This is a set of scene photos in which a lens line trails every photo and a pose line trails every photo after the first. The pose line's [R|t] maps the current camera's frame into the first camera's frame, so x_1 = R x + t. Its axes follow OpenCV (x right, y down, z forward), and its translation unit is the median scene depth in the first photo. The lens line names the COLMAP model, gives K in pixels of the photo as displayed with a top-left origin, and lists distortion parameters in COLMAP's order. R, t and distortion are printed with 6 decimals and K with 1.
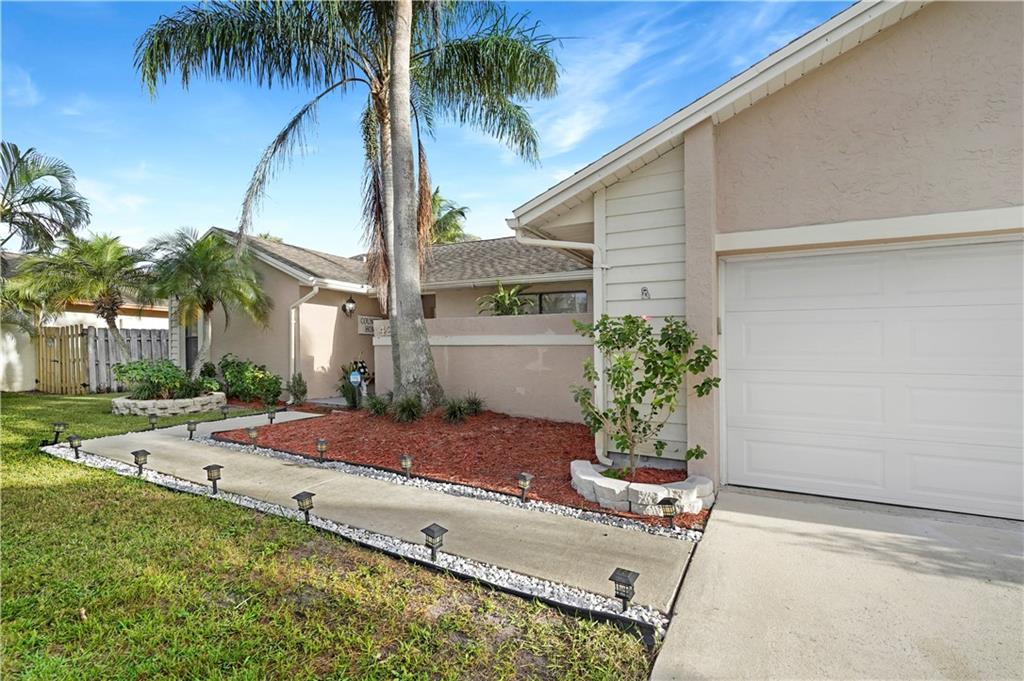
lens RADIAL K [[468.3, 0, 529.2], [0, 468.3, 347.9], [0, 0, 1]] dist [-0.001562, 0.000777]
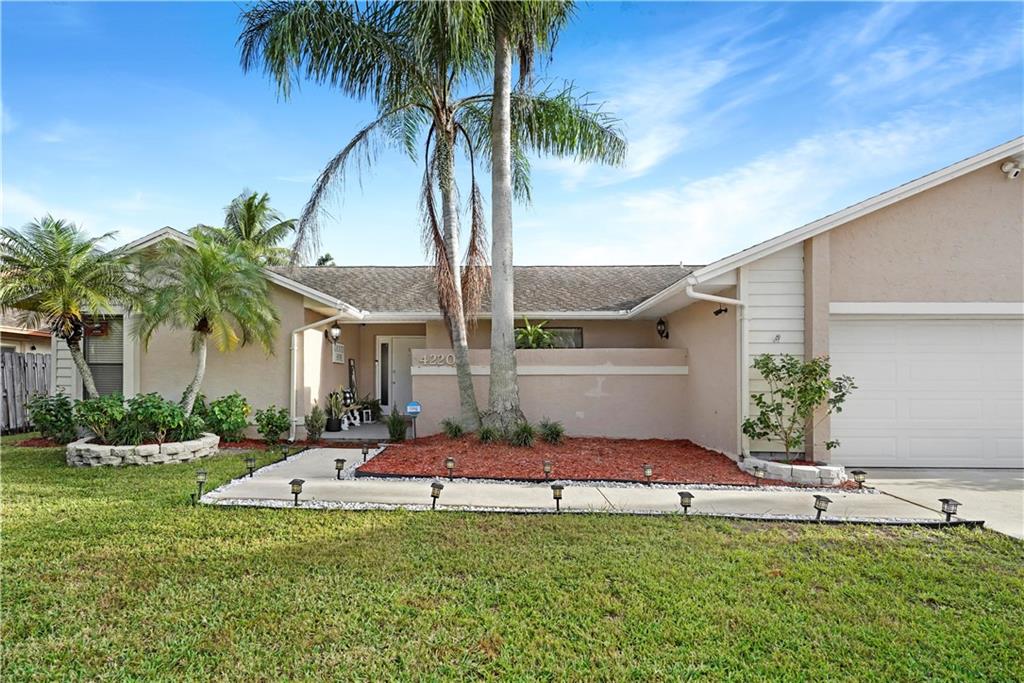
lens RADIAL K [[468.3, 0, 500.1], [0, 468.3, 392.4], [0, 0, 1]] dist [-0.001562, 0.000777]
pose [[0.899672, -0.017188, 0.436228, -0.714772], [0.002597, 0.999418, 0.034022, -0.002776], [-0.436559, -0.029475, 0.899193, 0.047599]]
